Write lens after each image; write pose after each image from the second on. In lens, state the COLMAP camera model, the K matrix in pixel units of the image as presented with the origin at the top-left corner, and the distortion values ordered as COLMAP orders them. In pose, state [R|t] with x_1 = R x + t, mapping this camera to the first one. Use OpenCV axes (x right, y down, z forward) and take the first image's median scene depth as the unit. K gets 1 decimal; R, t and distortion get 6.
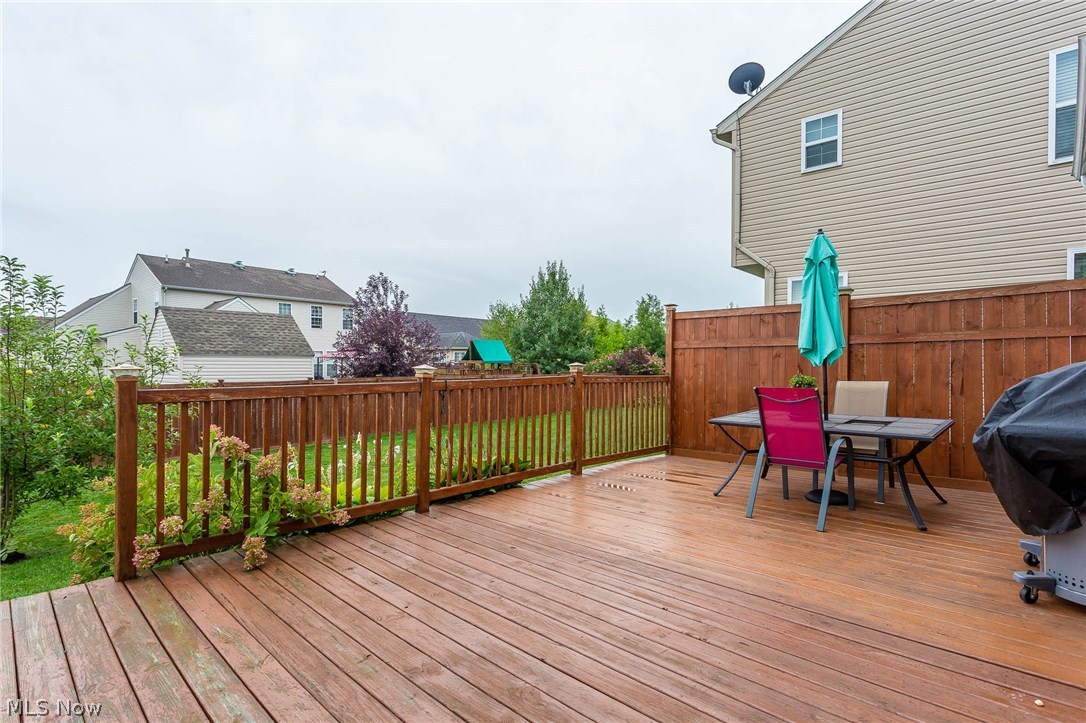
lens RADIAL K [[546.7, 0, 537.7], [0, 546.7, 369.7], [0, 0, 1]] dist [0.004719, 0.000799]
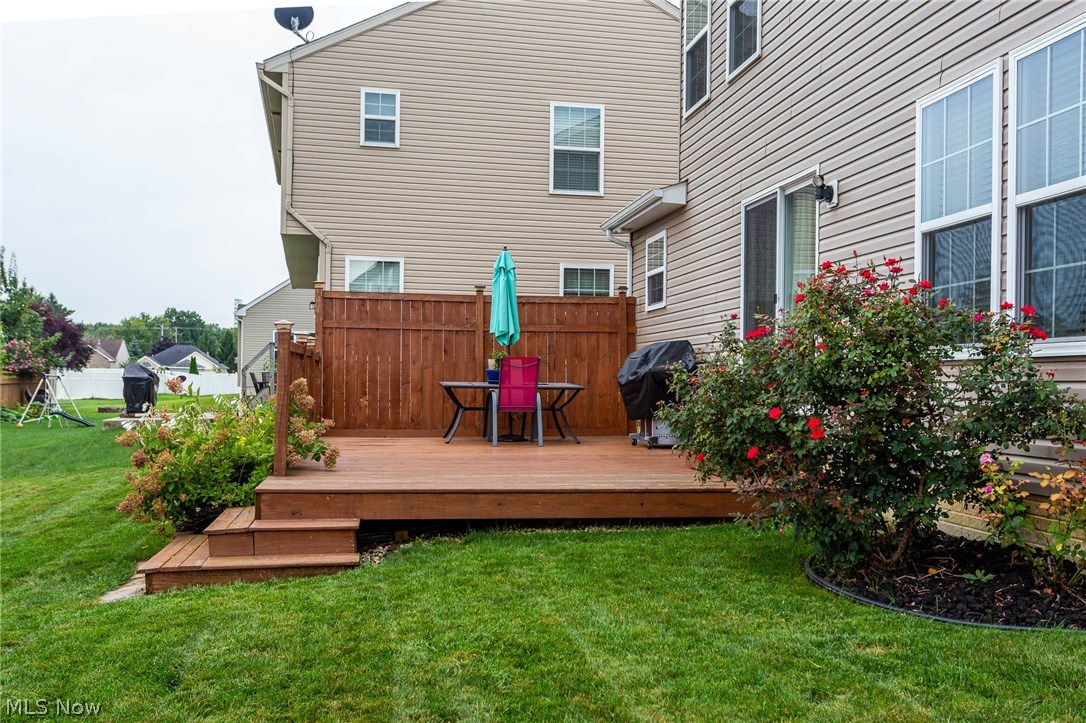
lens RADIAL K [[1072.9, 0, 545.0], [0, 1072.9, 381.1], [0, 0, 1]] dist [0.007340, -0.010851]
pose [[0.608901, 0.010003, 0.793183, -0.796193], [-0.010183, 0.999937, -0.004793, 0.048379], [-0.793181, -0.005158, 0.608964, -0.371436]]
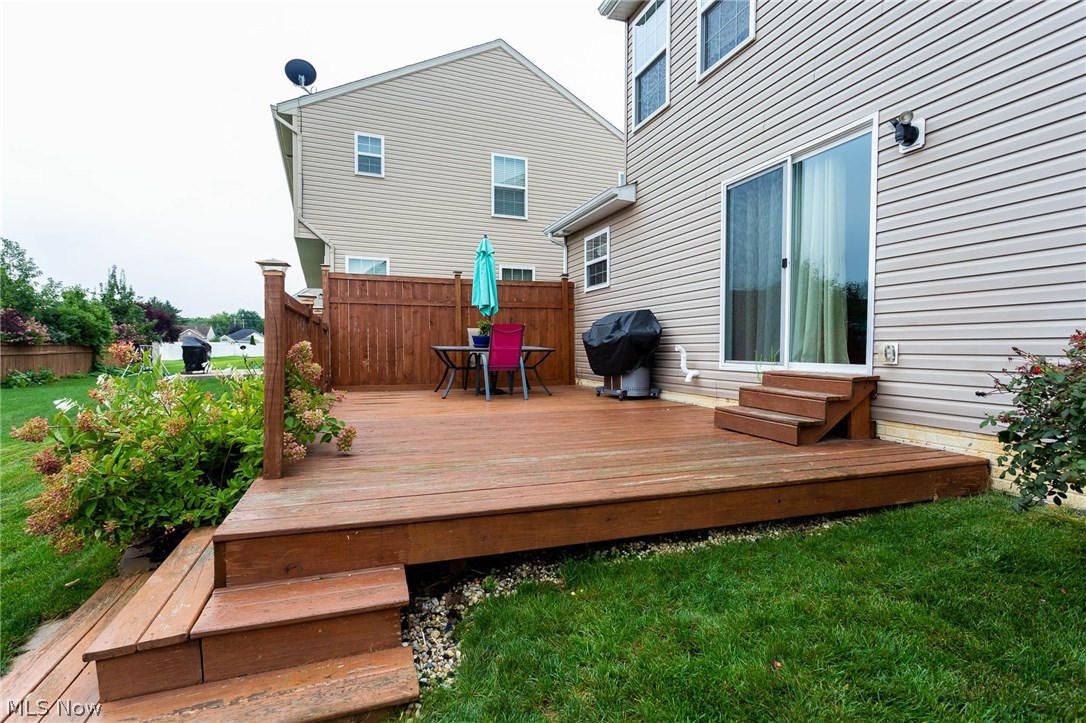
lens RADIAL K [[533.5, 0, 545.5], [0, 533.5, 361.8], [0, 0, 1]] dist [0.004293, 0.000448]
pose [[0.455633, -0.021062, 0.889919, -0.443762], [0.000704, 0.999728, 0.023300, 0.049112], [-0.890168, -0.009990, 0.455524, 0.041296]]
